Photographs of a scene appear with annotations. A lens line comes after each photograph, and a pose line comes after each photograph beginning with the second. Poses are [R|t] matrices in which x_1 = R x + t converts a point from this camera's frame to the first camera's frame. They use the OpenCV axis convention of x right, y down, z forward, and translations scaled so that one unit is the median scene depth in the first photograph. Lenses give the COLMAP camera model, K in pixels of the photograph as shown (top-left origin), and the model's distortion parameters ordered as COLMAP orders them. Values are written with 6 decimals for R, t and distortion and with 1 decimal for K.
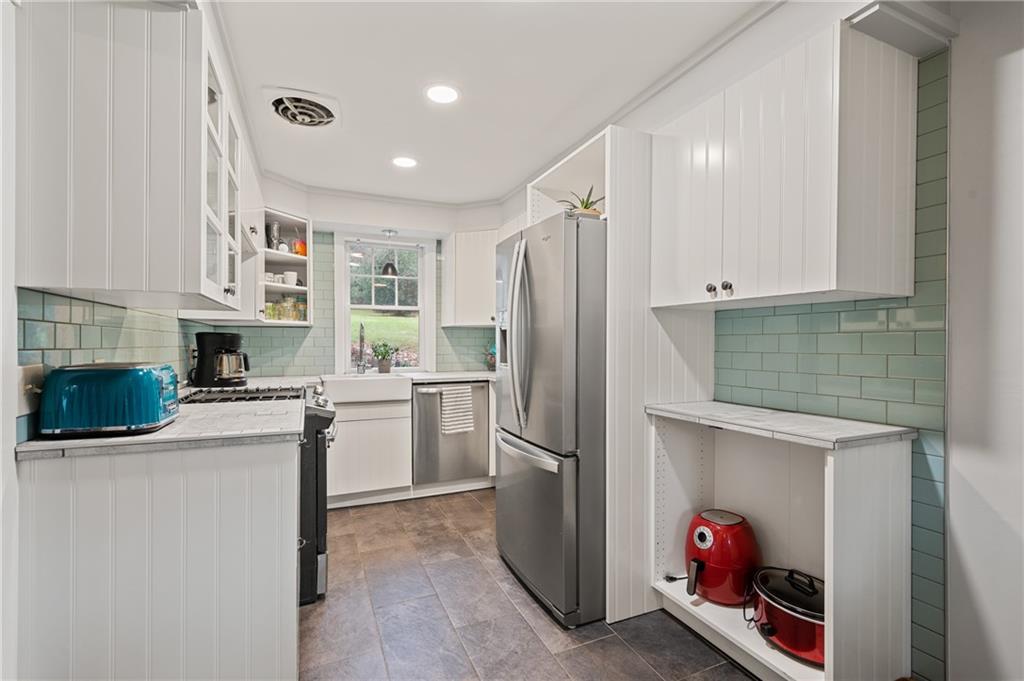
lens RADIAL K [[466.4, 0, 512.0], [0, 466.4, 340.5], [0, 0, 1]] dist [-0.001406, -0.000168]
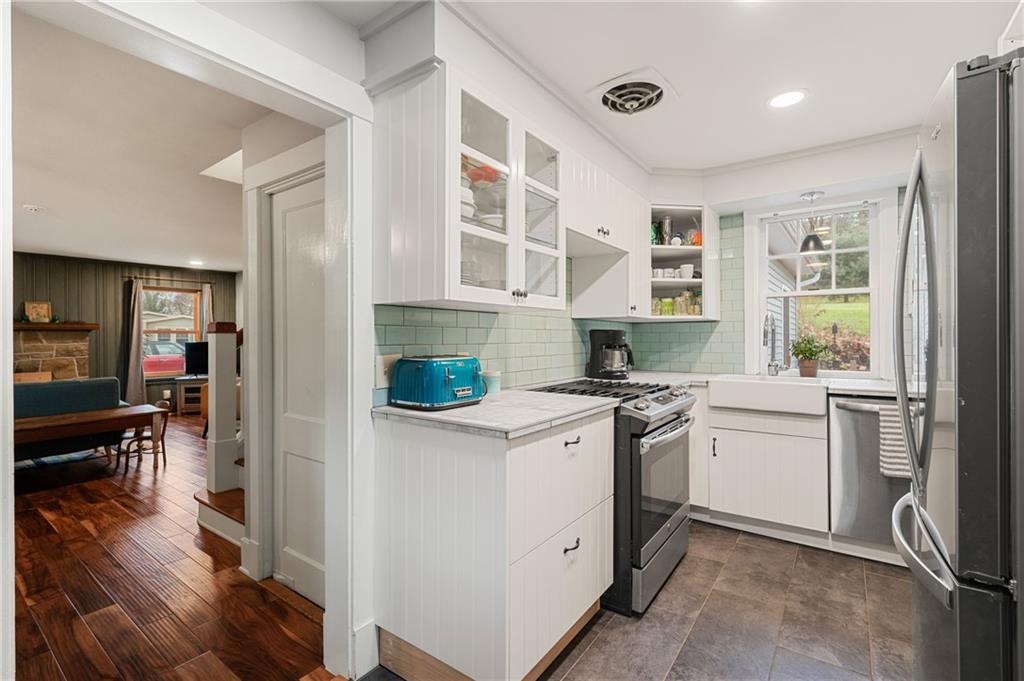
lens RADIAL K [[458.5, 0, 510.9], [0, 458.5, 335.8], [0, 0, 1]] dist [0.000503, -0.000139]
pose [[0.504063, -0.005895, -0.863647, 0.174139], [0.008345, 0.999963, -0.001955, -0.002094], [0.863626, -0.006222, 0.504094, 0.227102]]
